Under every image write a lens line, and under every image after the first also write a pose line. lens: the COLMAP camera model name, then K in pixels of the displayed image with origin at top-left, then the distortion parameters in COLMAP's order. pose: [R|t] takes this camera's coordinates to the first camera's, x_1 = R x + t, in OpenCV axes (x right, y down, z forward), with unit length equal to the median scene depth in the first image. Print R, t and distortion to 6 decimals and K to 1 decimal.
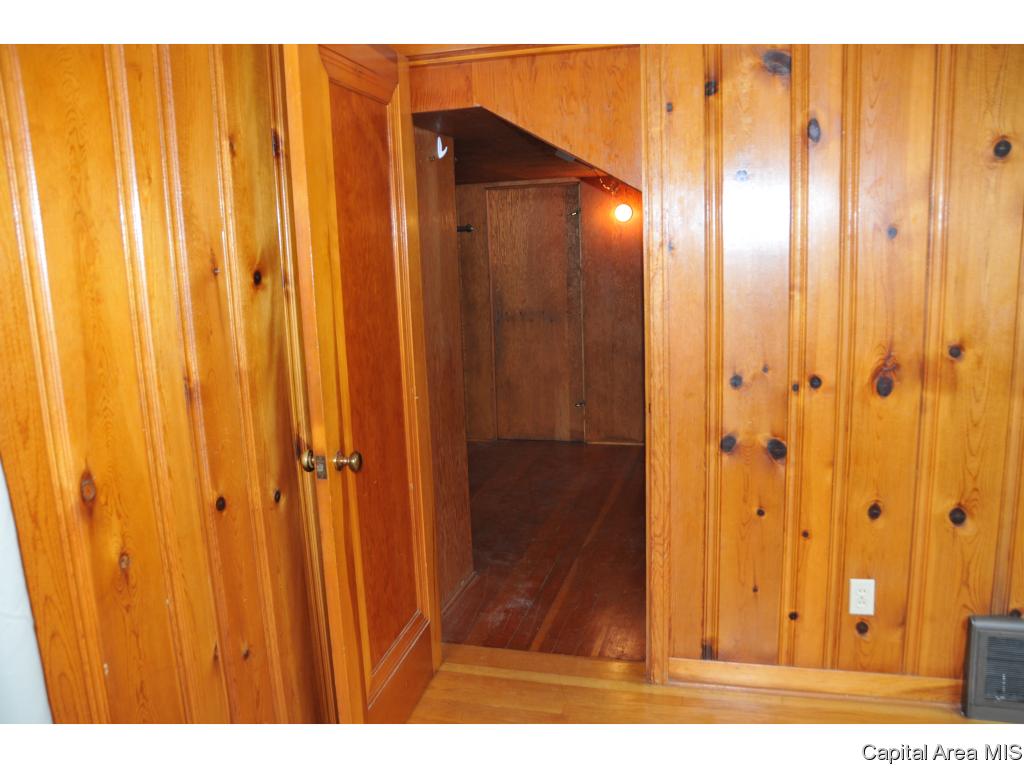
lens RADIAL K [[811.0, 0, 505.1], [0, 811.0, 388.6], [0, 0, 1]] dist [-0.142098, 0.094861]
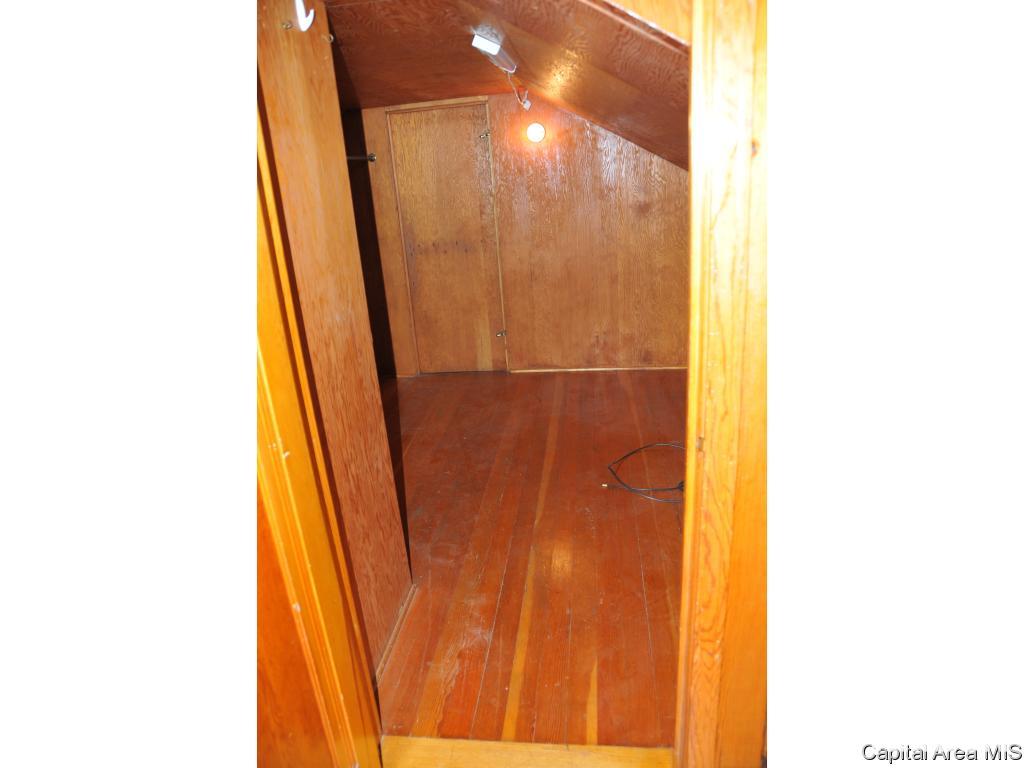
lens RADIAL K [[629.4, 0, 511.0], [0, 629.4, 384.8], [0, 0, 1]] dist [-0.106815, 0.000475]
pose [[0.987189, -0.086773, 0.133897, -0.009692], [0.065774, 0.985884, 0.153971, -0.090137], [-0.145367, -0.143191, 0.978961, 0.561519]]
